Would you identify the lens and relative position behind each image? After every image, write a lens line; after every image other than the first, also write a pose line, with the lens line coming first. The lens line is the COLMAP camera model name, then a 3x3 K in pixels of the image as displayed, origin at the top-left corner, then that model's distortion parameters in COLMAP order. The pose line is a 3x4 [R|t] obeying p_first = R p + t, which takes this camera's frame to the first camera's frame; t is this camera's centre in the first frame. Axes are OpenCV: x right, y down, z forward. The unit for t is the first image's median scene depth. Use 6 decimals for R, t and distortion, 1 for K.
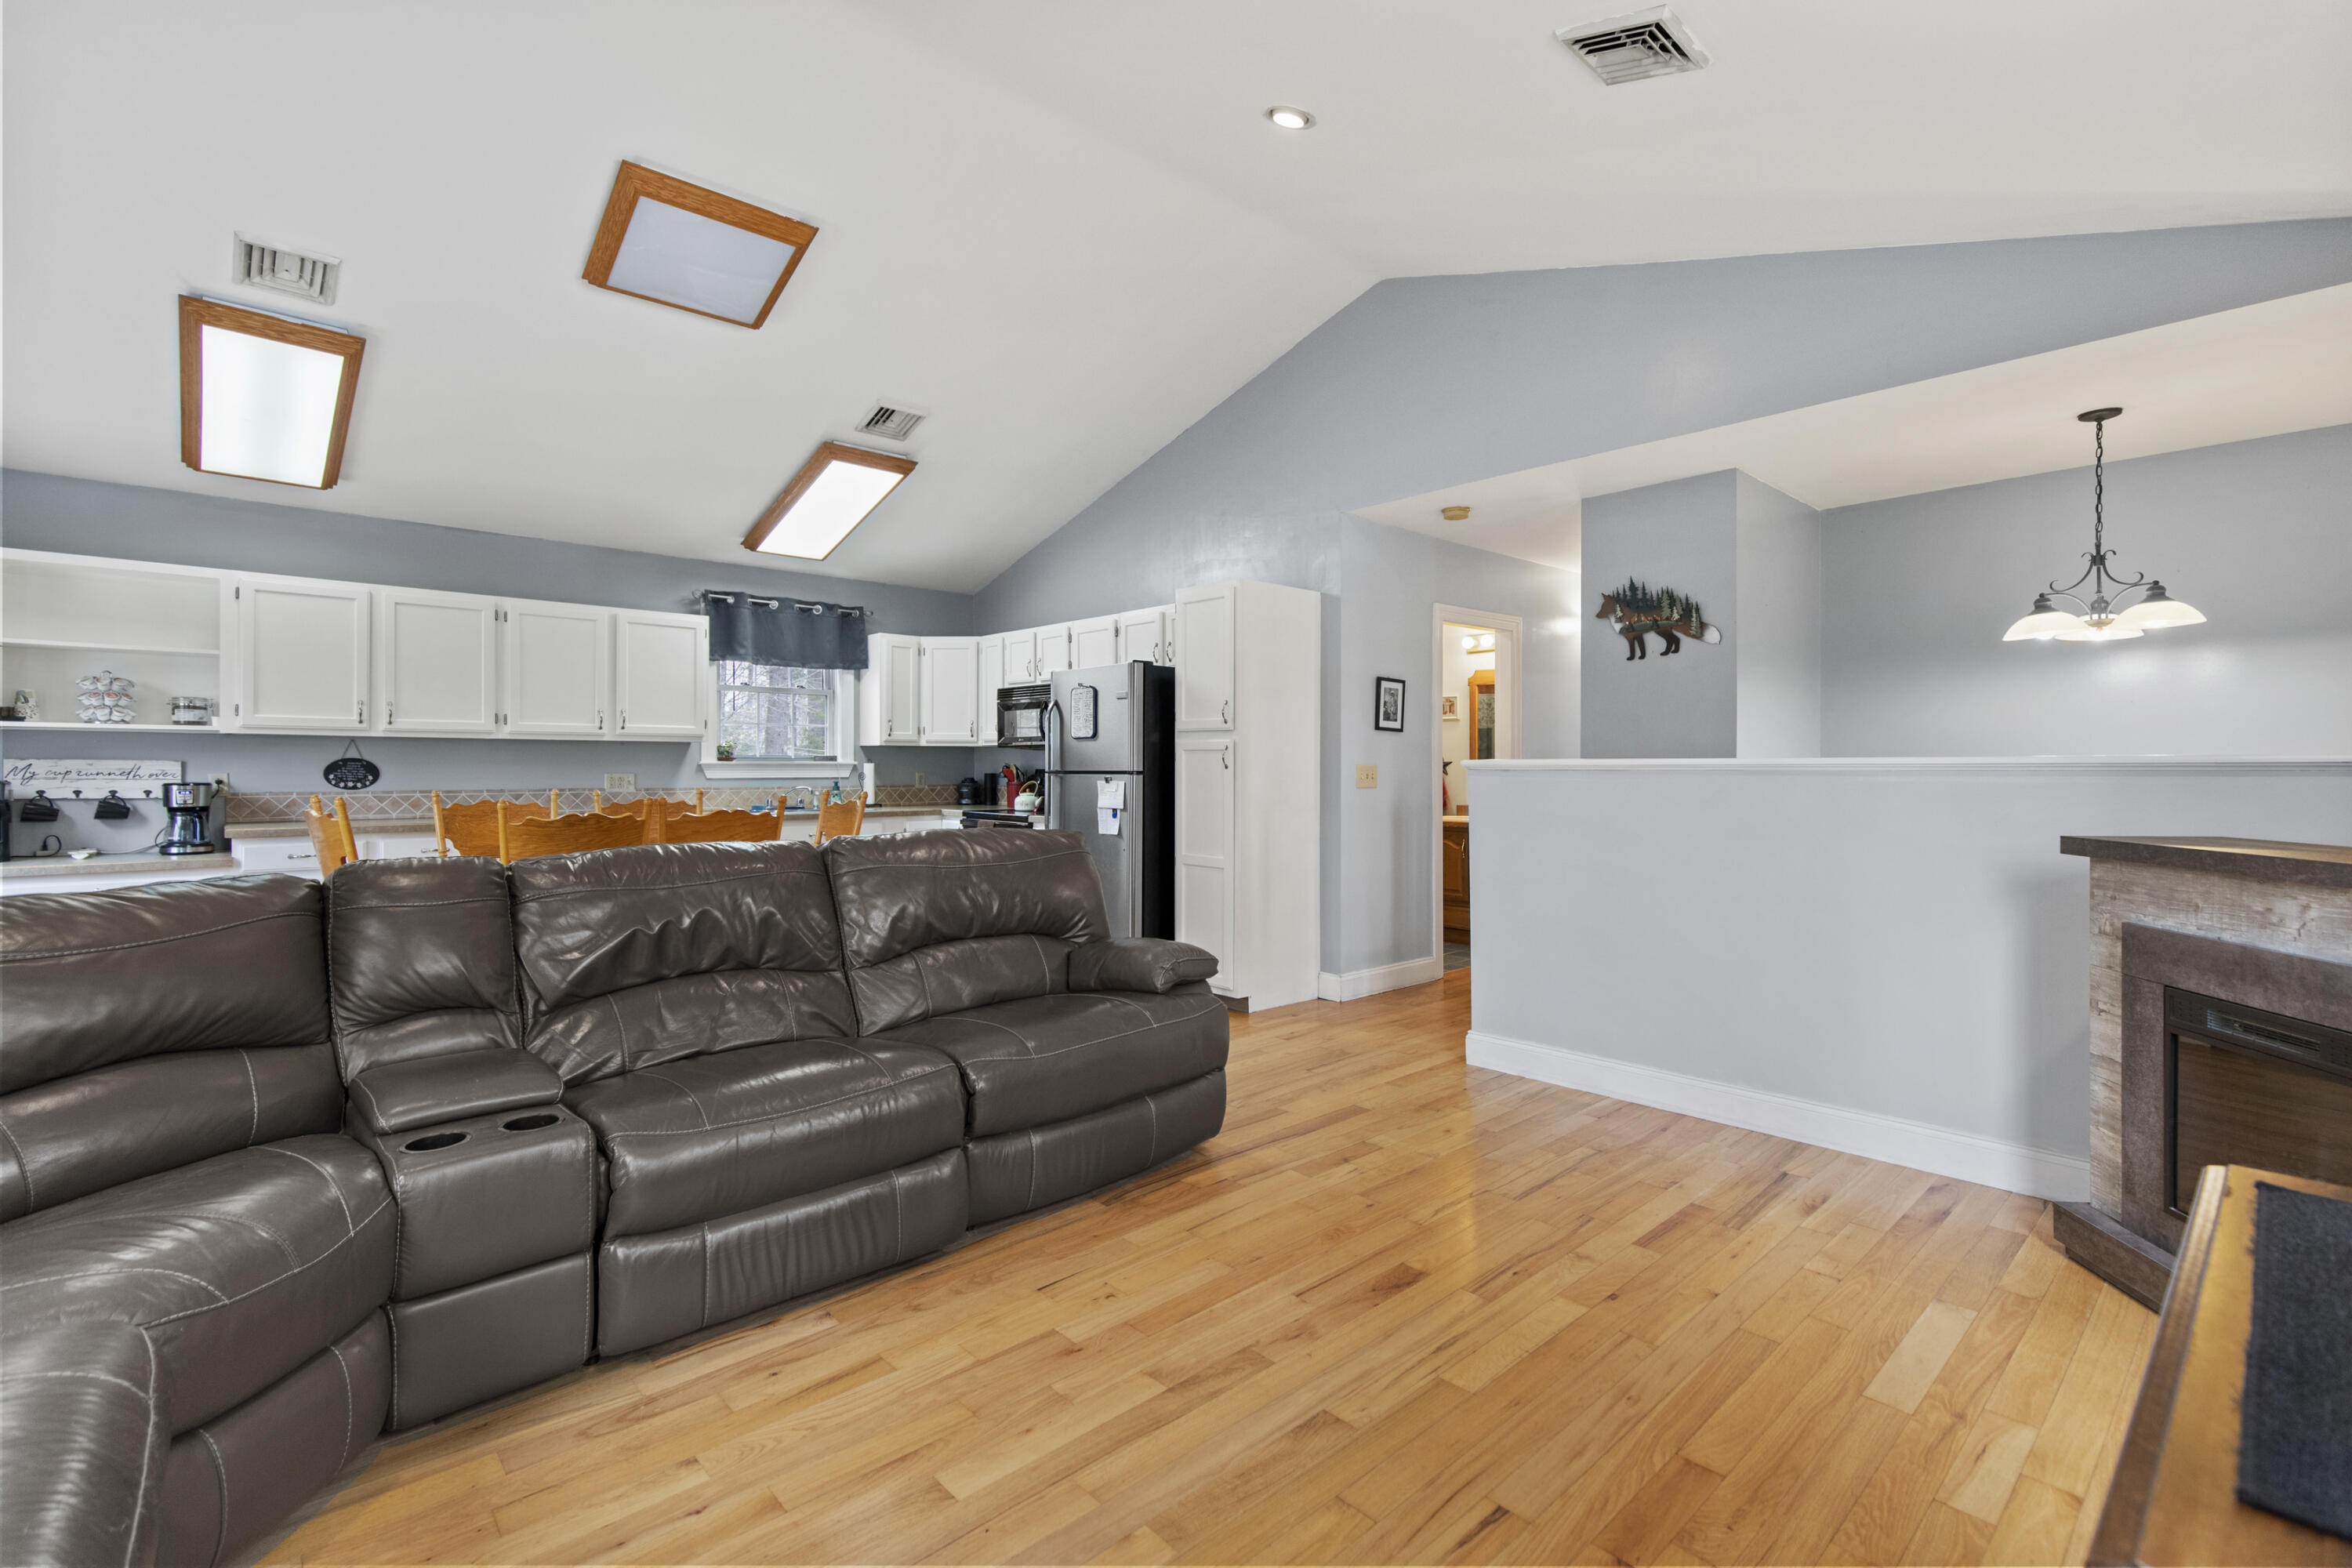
lens RADIAL K [[1038.1, 0, 1179.0], [0, 1038.1, 775.9], [0, 0, 1]] dist [0.001341, -0.000672]
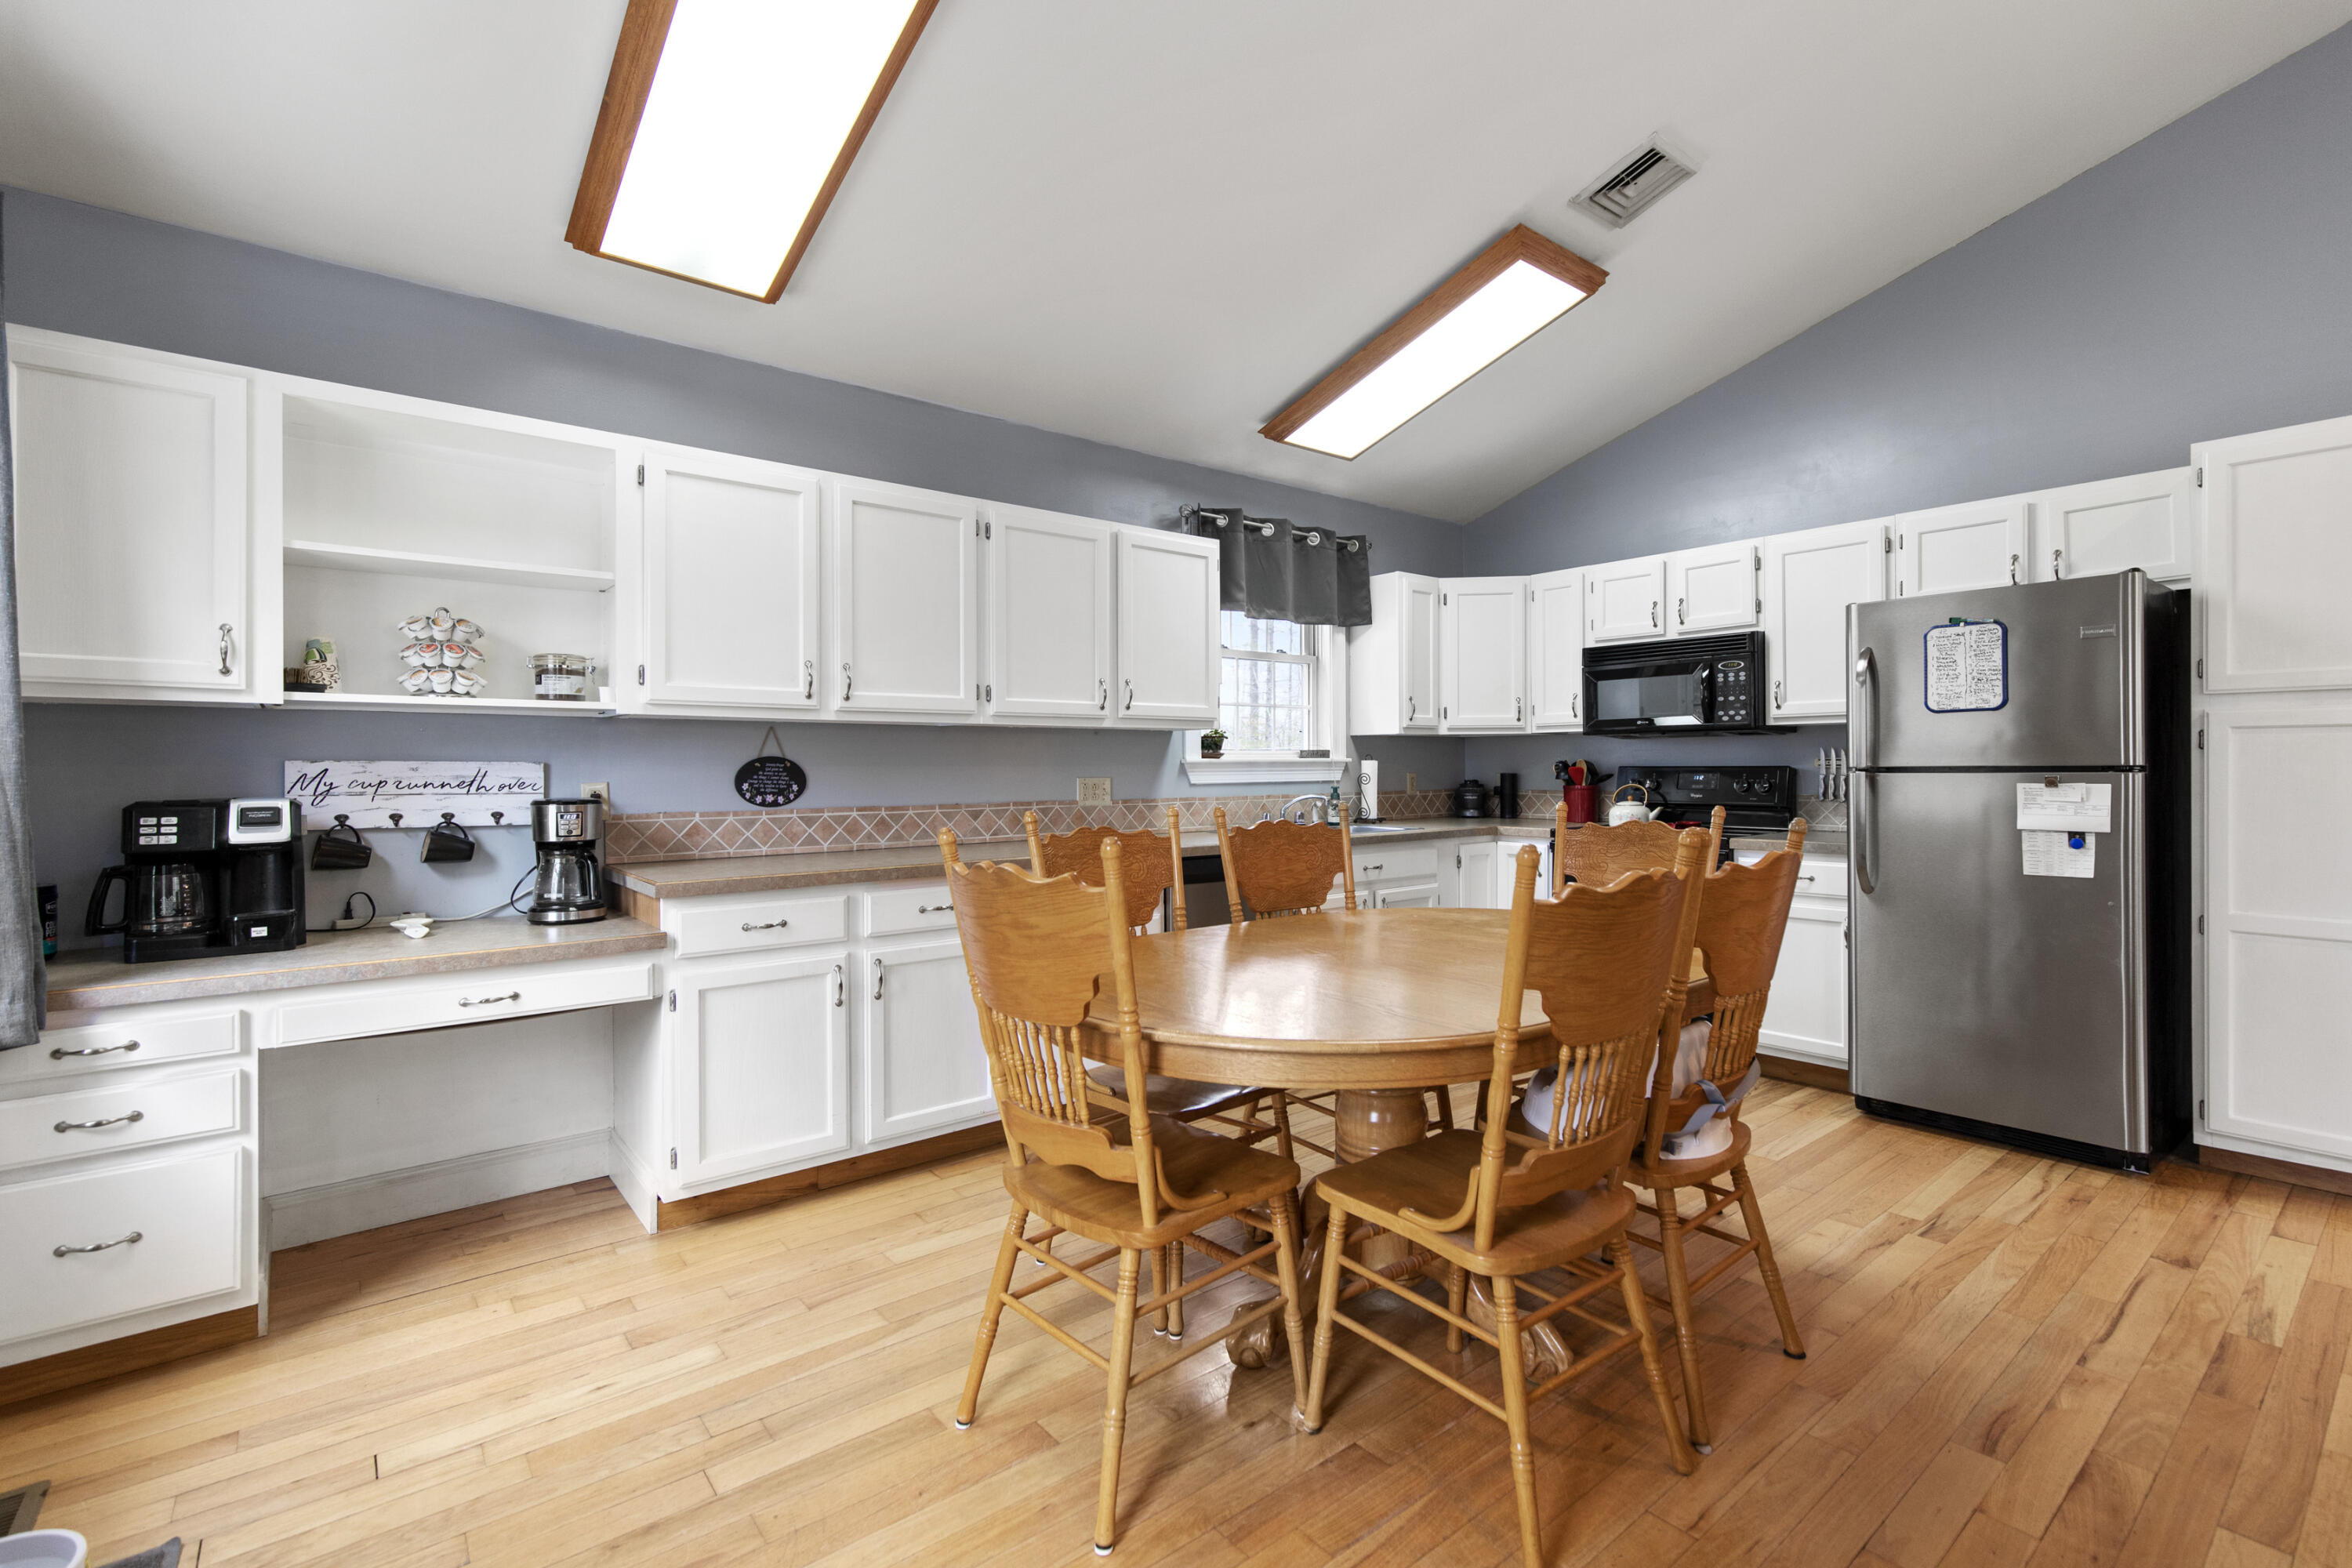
lens RADIAL K [[1038.1, 0, 1171.9], [0, 1038.1, 769.1], [0, 0, 1]] dist [0.001341, -0.000672]
pose [[0.997340, -0.008978, -0.072337, -0.525517], [0.008449, 0.999935, -0.007611, -0.002738], [0.072401, 0.006979, 0.997351, 0.405705]]
